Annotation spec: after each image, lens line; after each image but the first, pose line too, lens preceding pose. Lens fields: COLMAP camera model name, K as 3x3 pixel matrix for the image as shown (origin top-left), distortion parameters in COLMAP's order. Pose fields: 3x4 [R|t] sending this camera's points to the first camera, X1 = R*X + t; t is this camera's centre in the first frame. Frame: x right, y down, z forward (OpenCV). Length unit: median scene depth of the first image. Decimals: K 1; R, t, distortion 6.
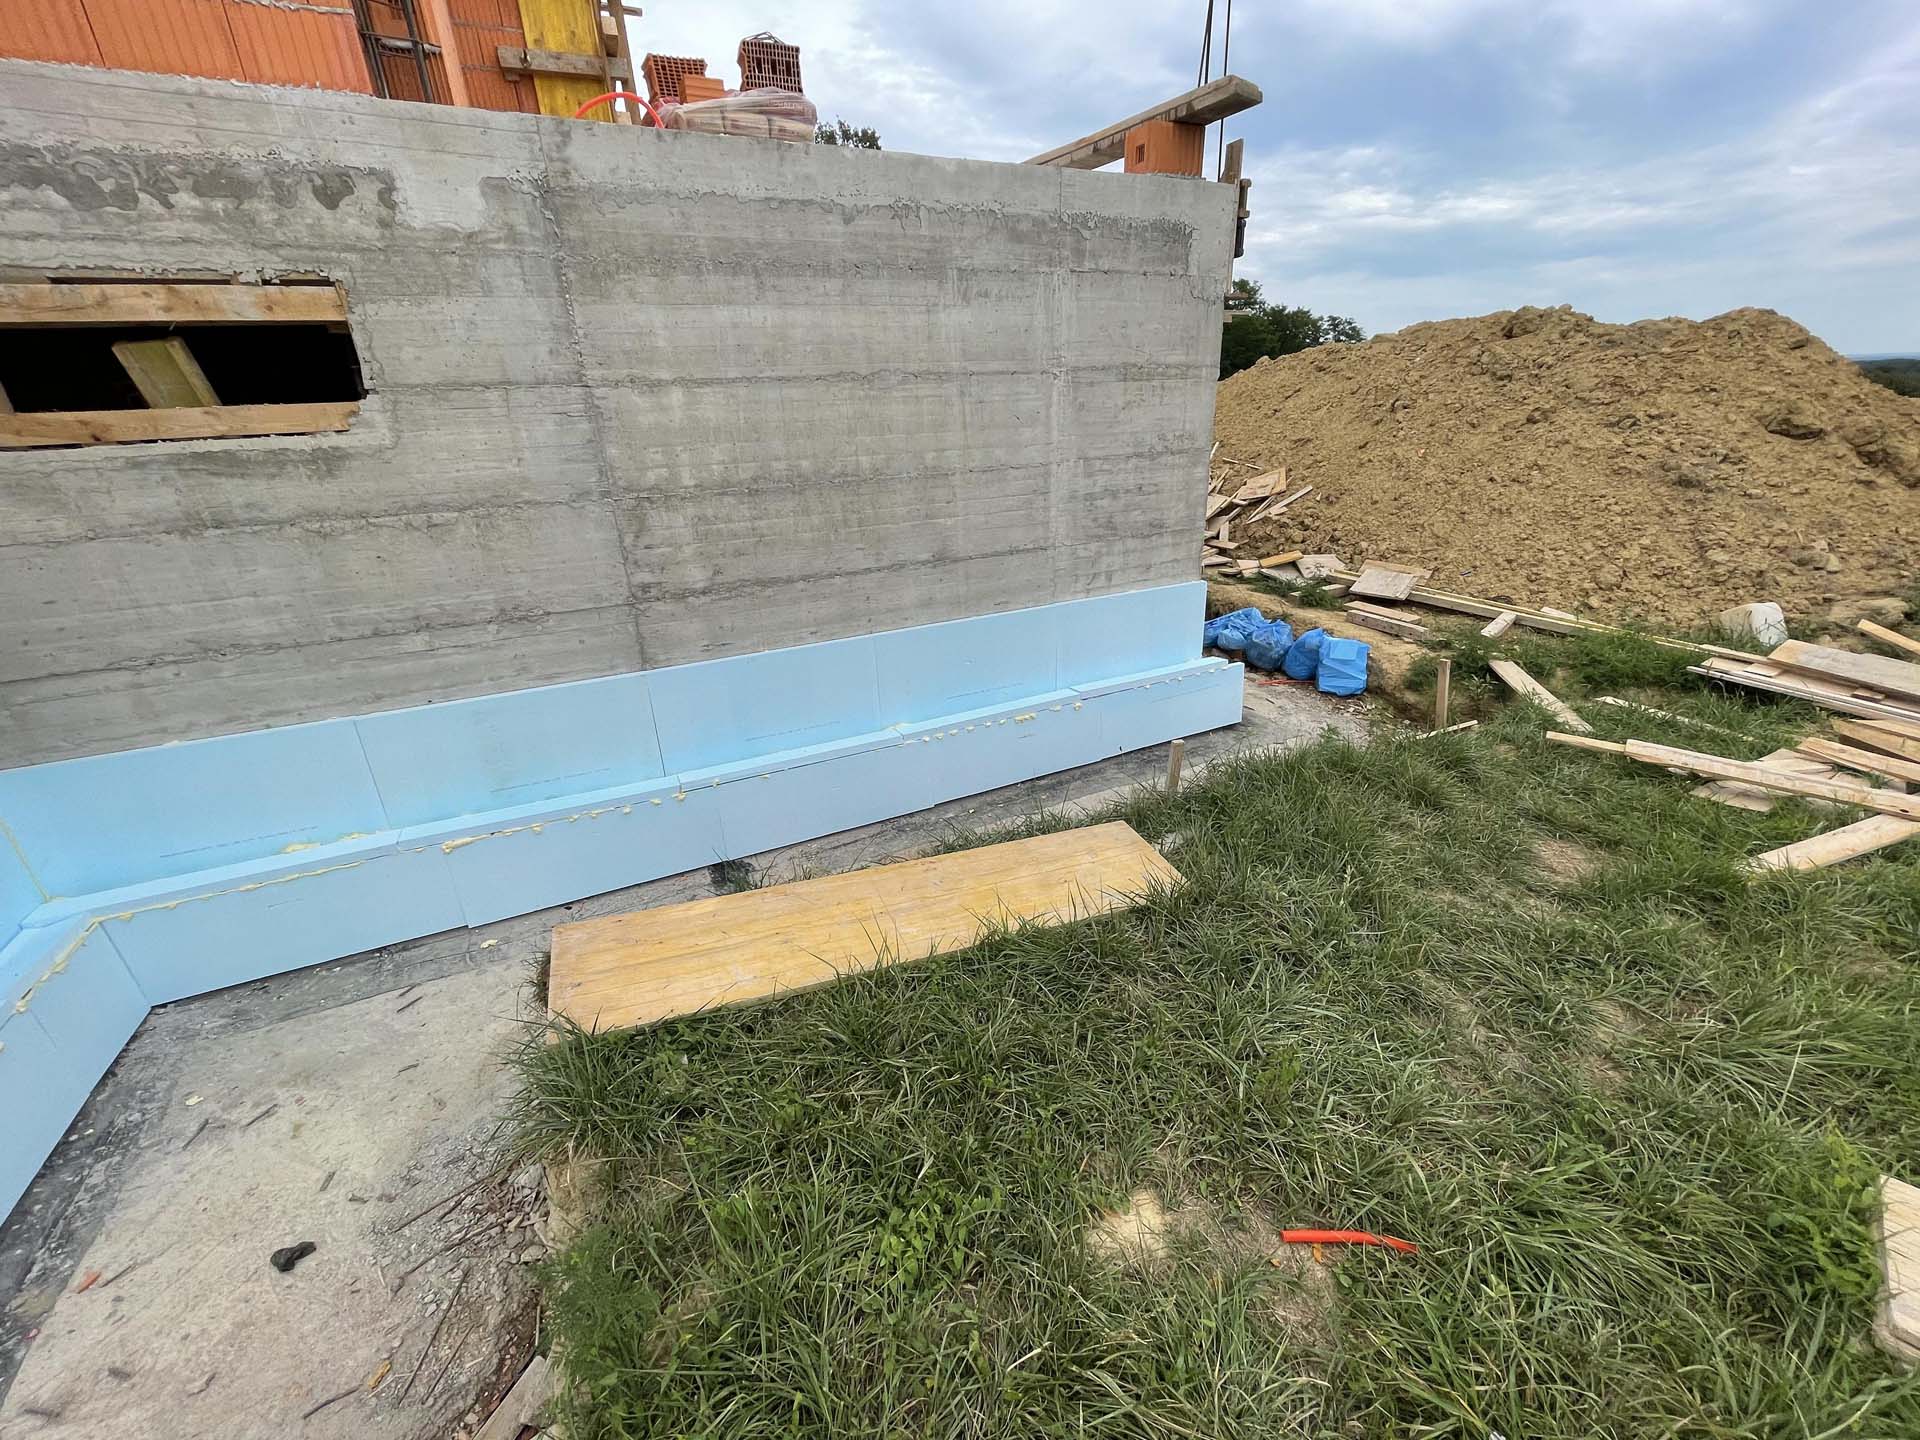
lens RADIAL K [[769.2, 0, 954.6], [0, 769.2, 721.2], [0, 0, 1]] dist [-0.001352, 0.000466]
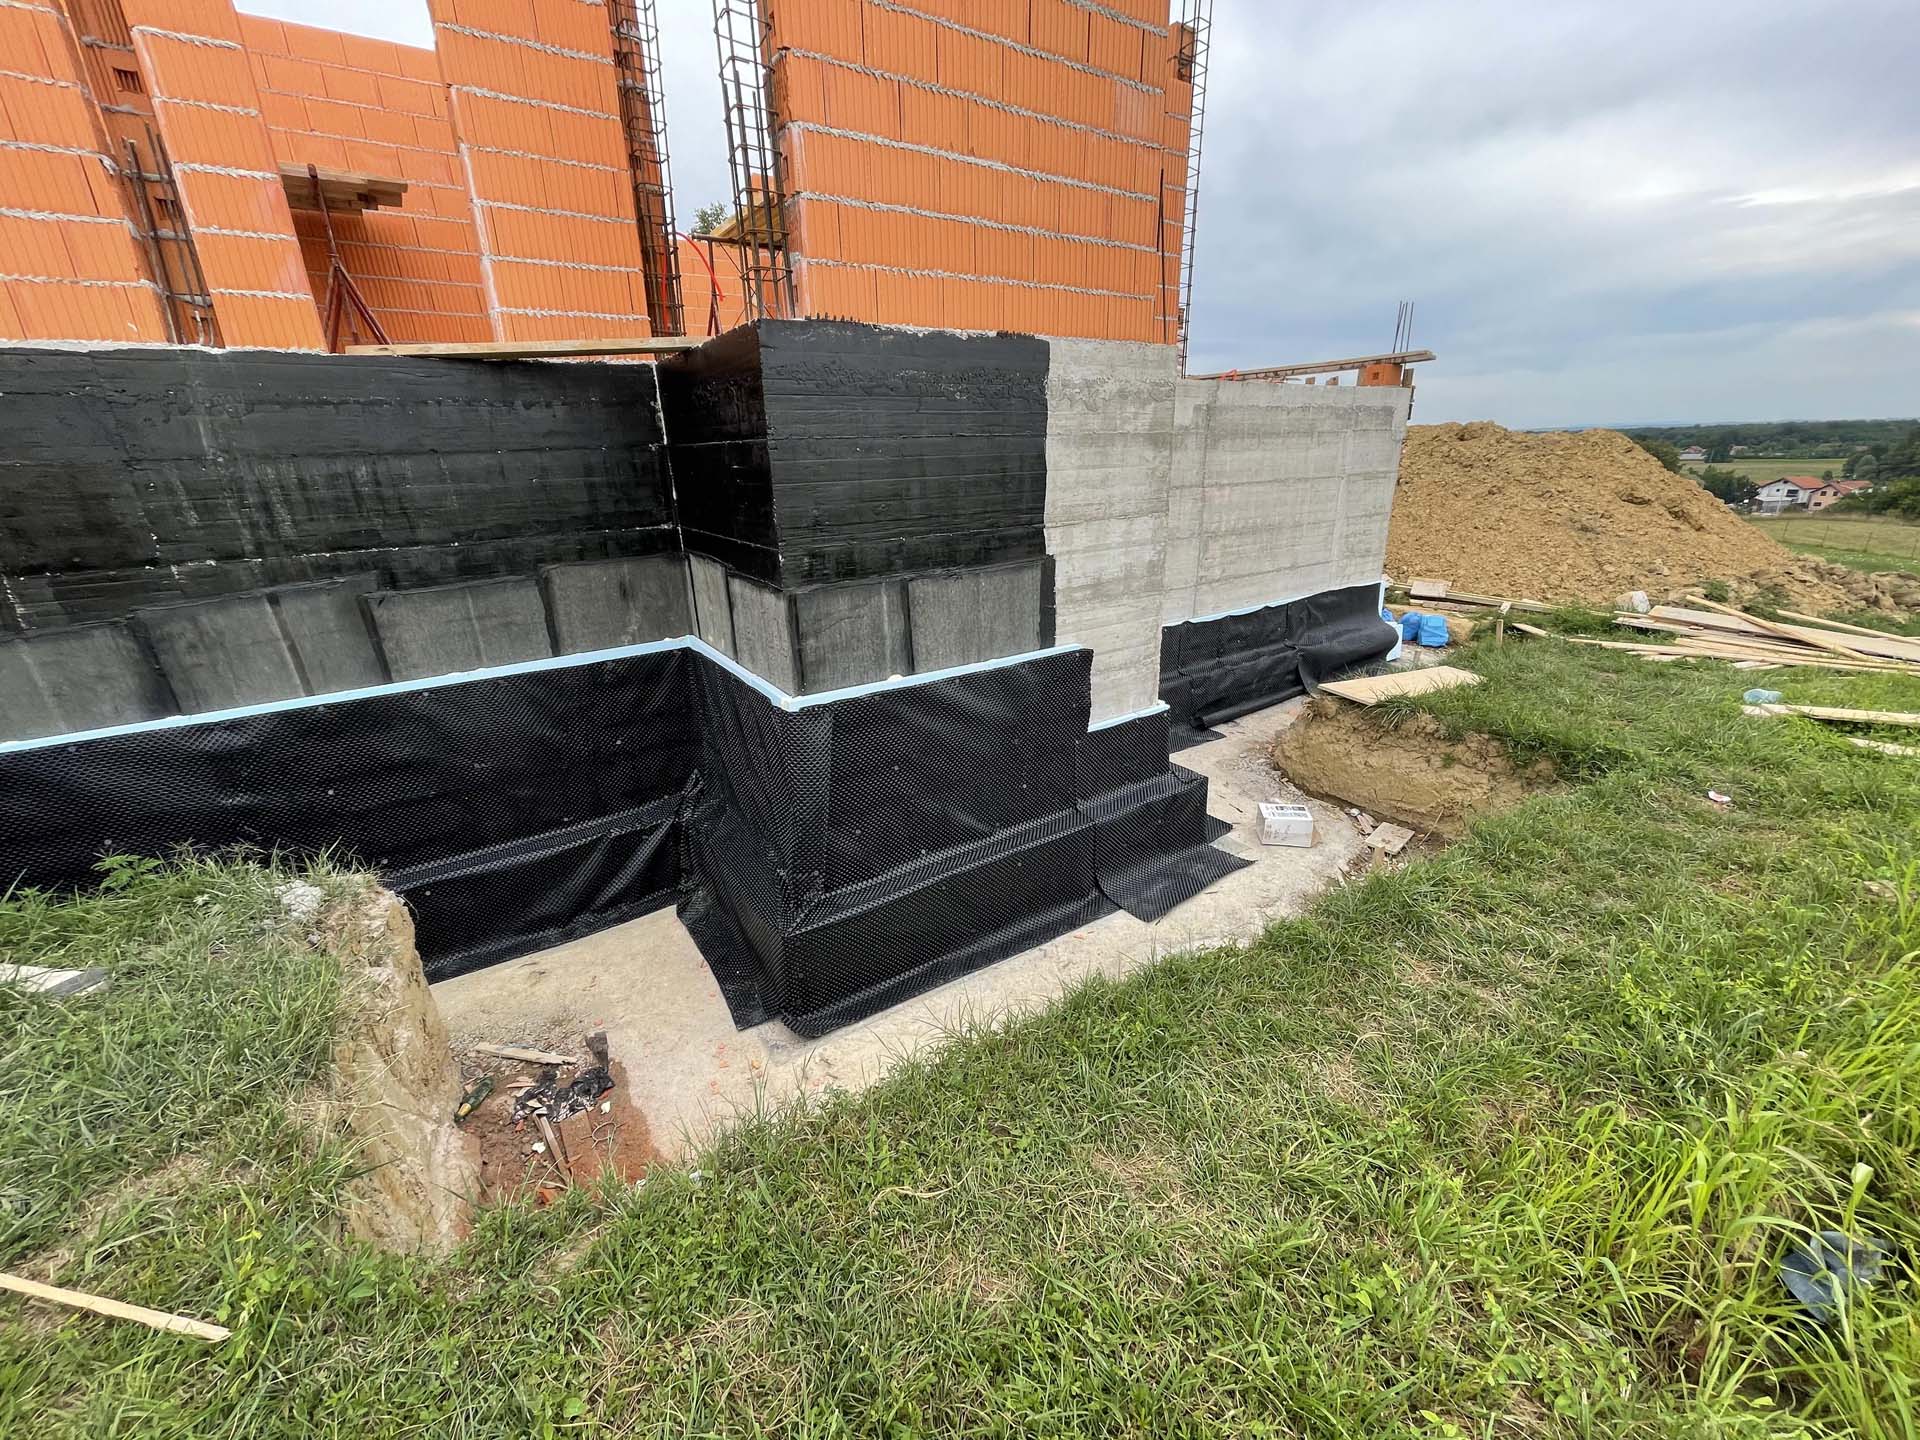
lens RADIAL K [[769.2, 0, 953.9], [0, 769.2, 720.1], [0, 0, 1]] dist [-0.001352, 0.000466]
pose [[0.990340, -0.037318, 0.133547, -1.304660], [0.045918, 0.997025, -0.061909, 0.301387], [-0.130839, 0.067443, 0.989107, -0.932245]]
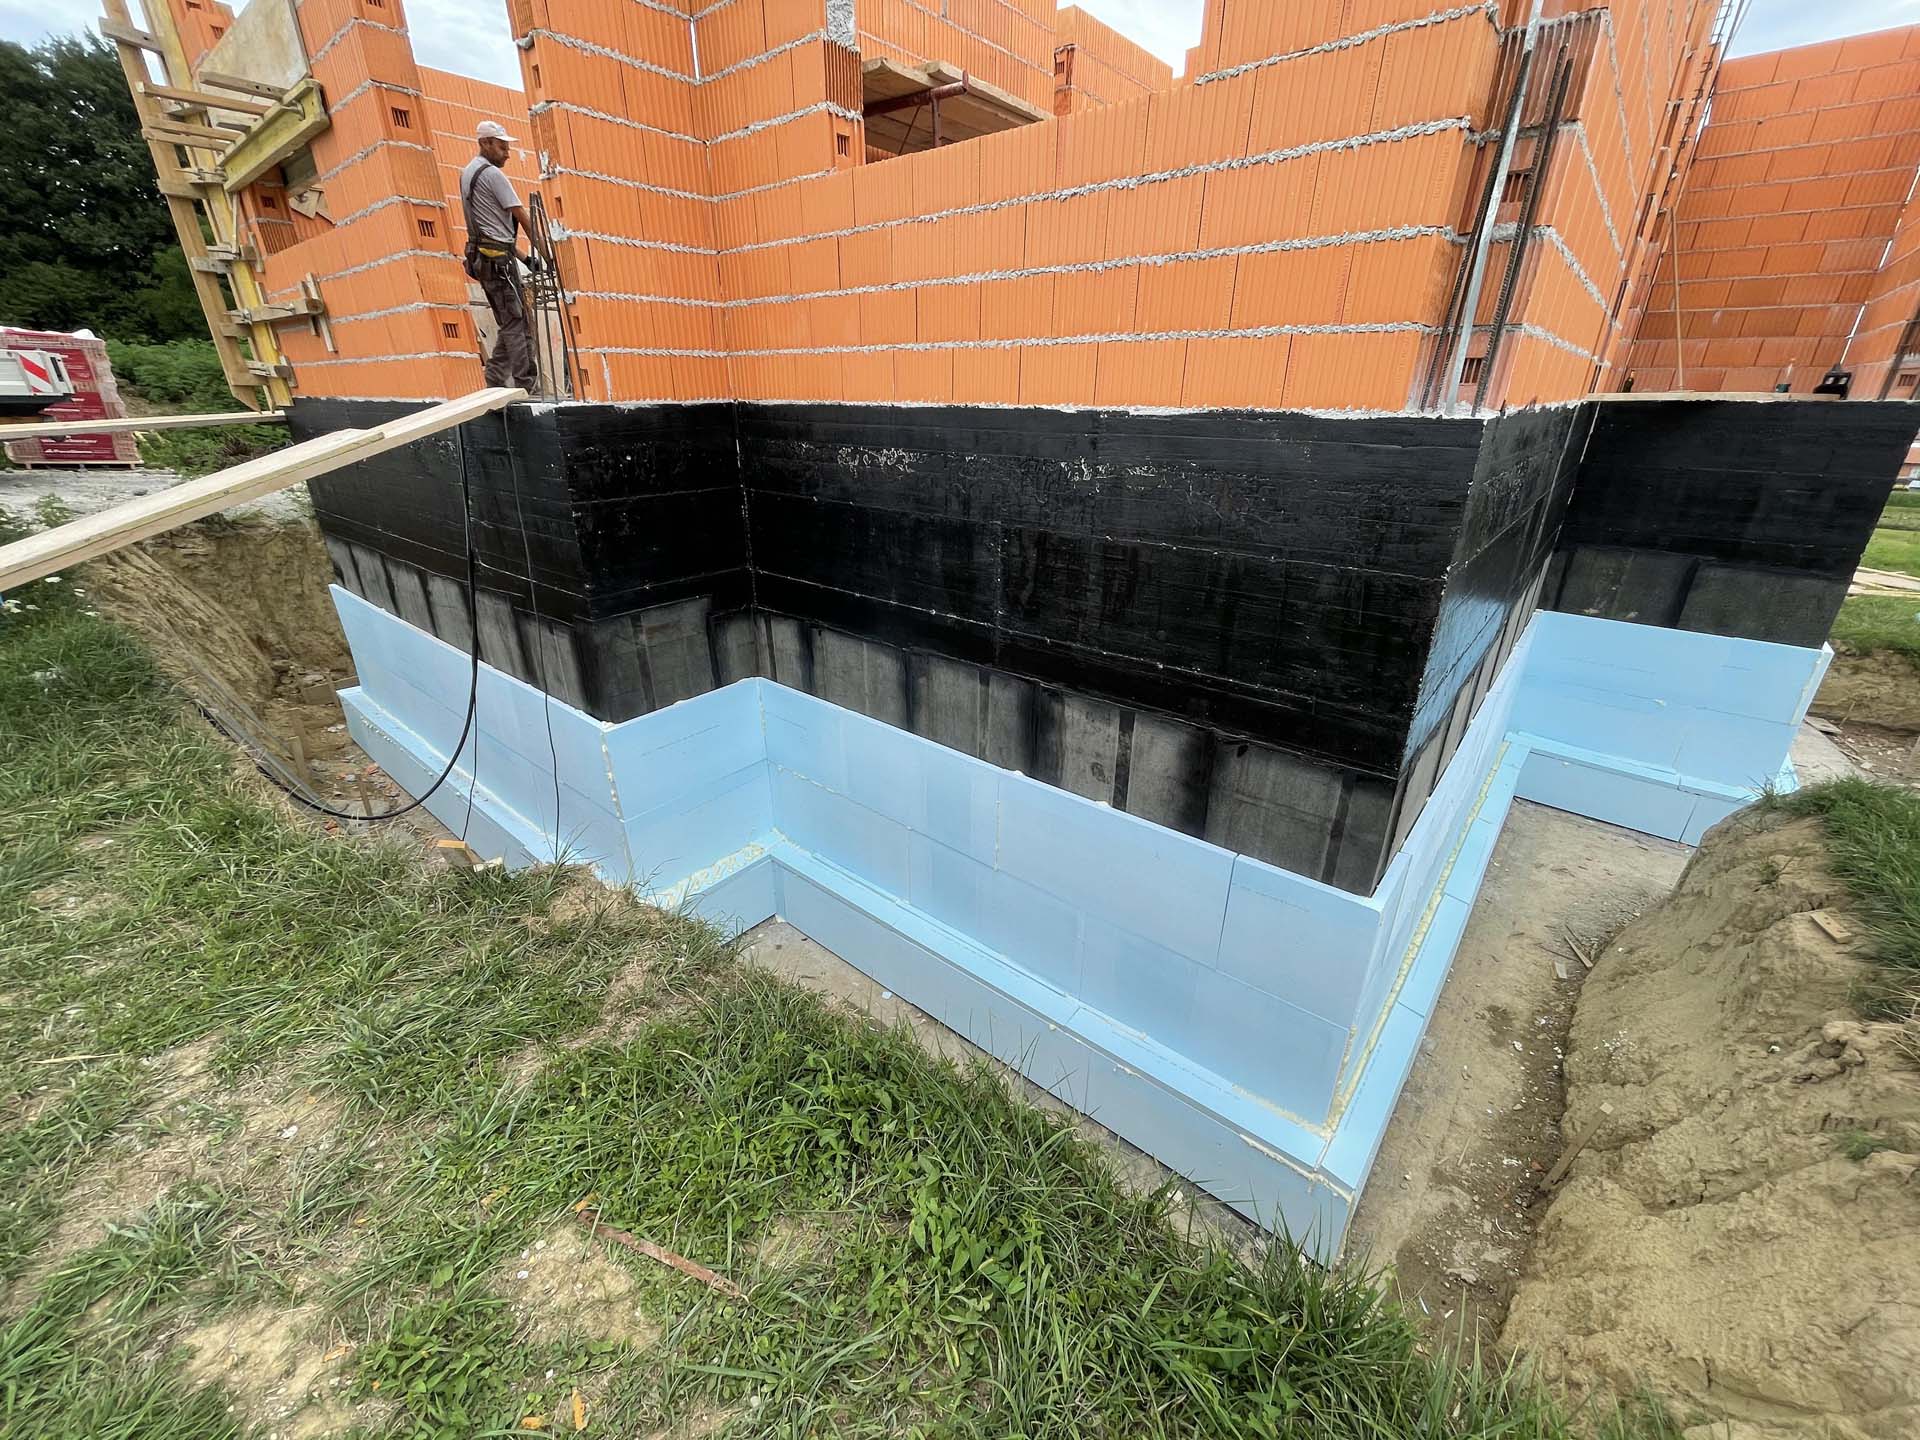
lens RADIAL K [[769.2, 0, 955.1], [0, 769.2, 724.6], [0, 0, 1]] dist [-0.001352, 0.000466]
pose [[0.913230, -0.126760, 0.387226, -3.433493], [0.123616, 0.991777, 0.033126, 0.093450], [-0.388240, 0.017616, 0.921390, -0.640457]]
